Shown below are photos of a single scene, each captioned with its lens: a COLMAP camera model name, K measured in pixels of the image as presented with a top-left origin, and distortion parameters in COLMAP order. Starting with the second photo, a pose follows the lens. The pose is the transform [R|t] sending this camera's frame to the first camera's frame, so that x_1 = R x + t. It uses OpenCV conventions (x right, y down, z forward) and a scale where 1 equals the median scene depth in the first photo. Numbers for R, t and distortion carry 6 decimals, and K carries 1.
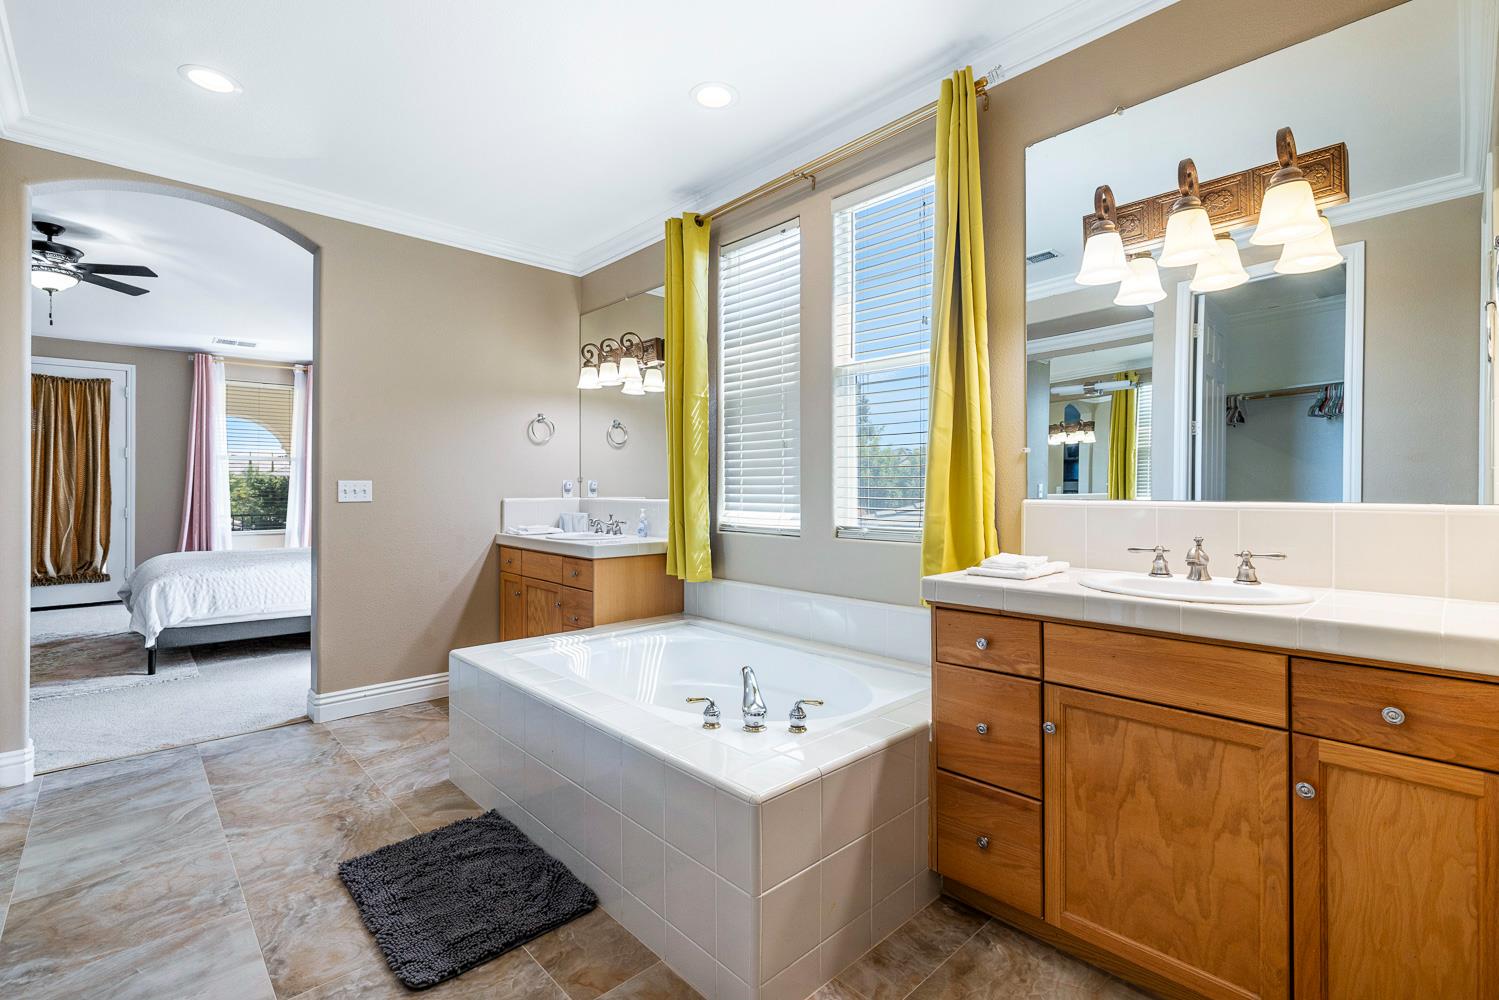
lens RADIAL K [[672.3, 0, 755.6], [0, 672.3, 498.0], [0, 0, 1]] dist [-0.003357, 0.000428]
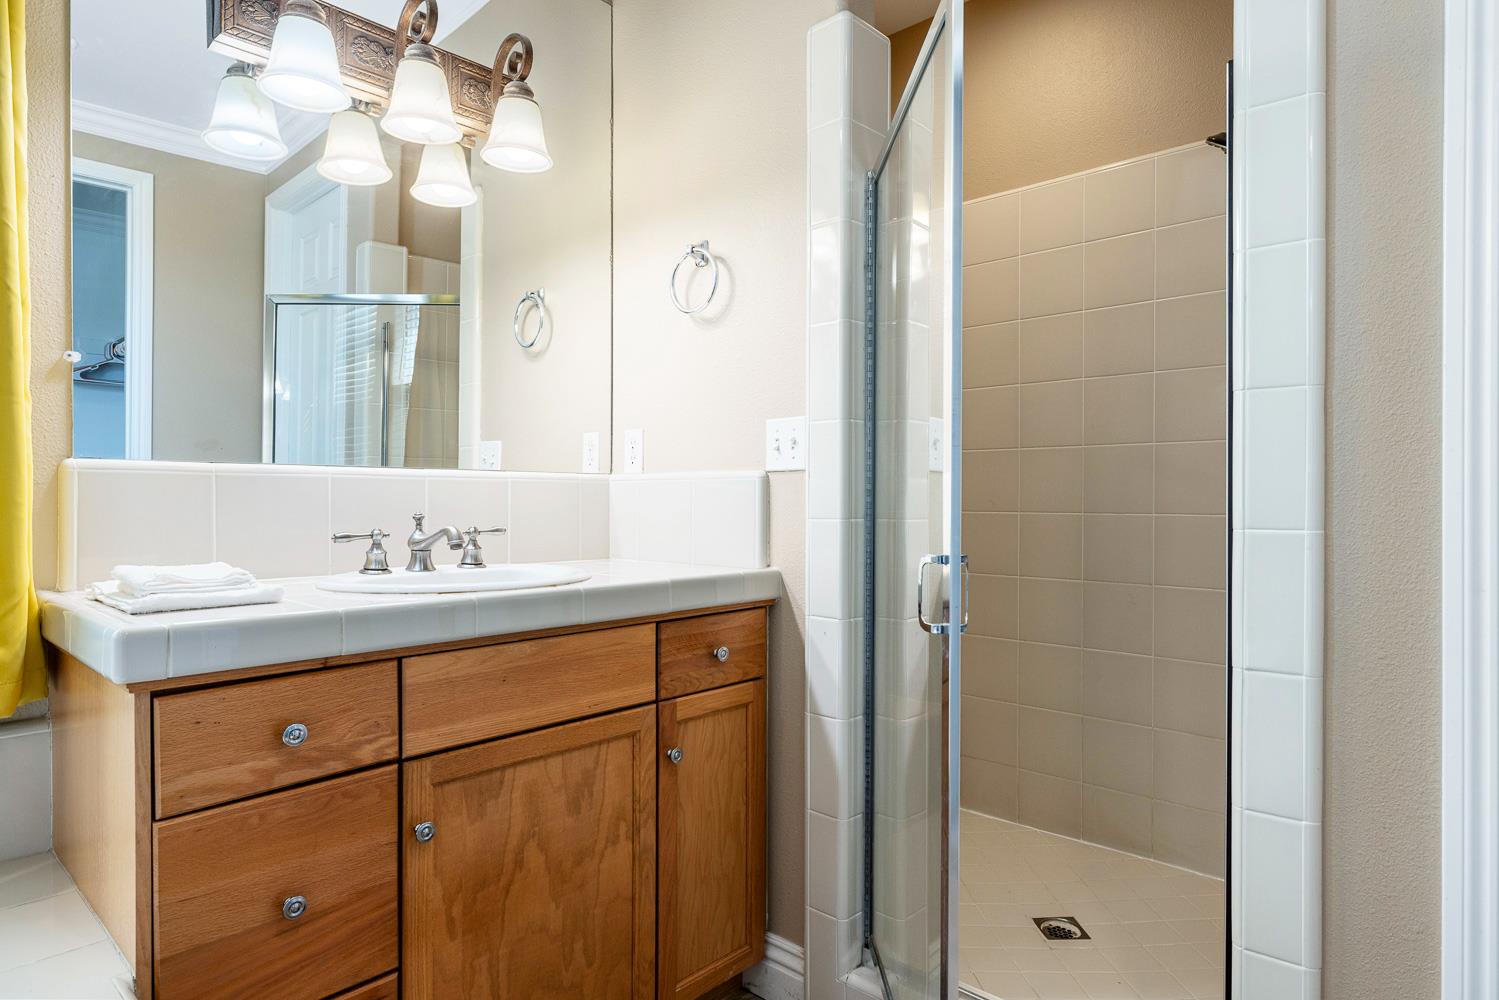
lens RADIAL K [[843.0, 0, 750.7], [0, 843.0, 493.9], [0, 0, 1]] dist [0.002408, 0.003502]
pose [[-0.049987, 0.005309, 0.998736, -0.340927], [0.009143, 0.999946, -0.004858, 0.050217], [-0.998708, 0.008889, -0.050033, 0.776109]]
